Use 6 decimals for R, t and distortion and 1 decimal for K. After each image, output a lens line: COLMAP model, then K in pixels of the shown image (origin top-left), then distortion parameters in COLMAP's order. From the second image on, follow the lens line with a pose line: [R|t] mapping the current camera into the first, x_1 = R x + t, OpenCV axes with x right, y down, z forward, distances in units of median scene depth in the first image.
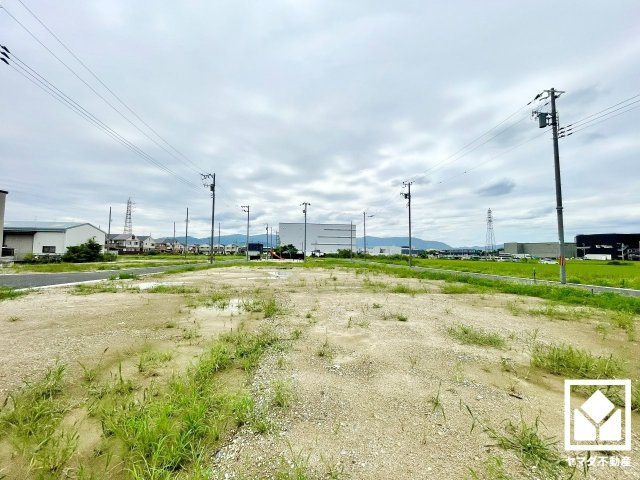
lens RADIAL K [[260.0, 0, 320.9], [0, 260.0, 237.5], [0, 0, 1]] dist [-0.002568, -0.000495]
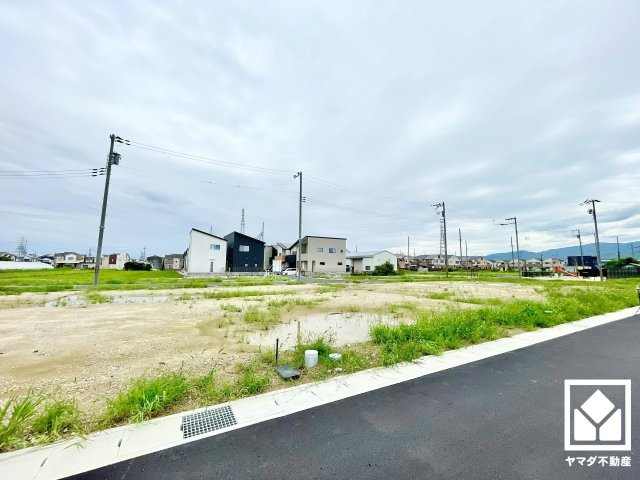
lens RADIAL K [[260.2, 0, 320.8], [0, 260.2, 236.5], [0, 0, 1]] dist [-0.001436, -0.000223]
pose [[0.422507, -0.120848, -0.898267, 0.301420], [0.059347, 0.992633, -0.105629, 0.002511], [0.904415, -0.008681, 0.426566, -0.012157]]
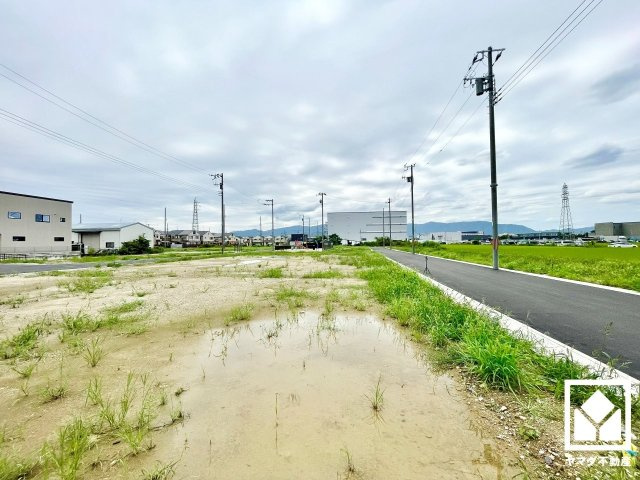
lens RADIAL K [[260.0, 0, 320.9], [0, 260.0, 237.5], [0, 0, 1]] dist [-0.002568, -0.000495]
pose [[0.974277, -0.030299, -0.223308, 0.181772], [0.039541, 0.998532, 0.037031, 0.003170], [0.221858, -0.044908, 0.974044, -0.002293]]
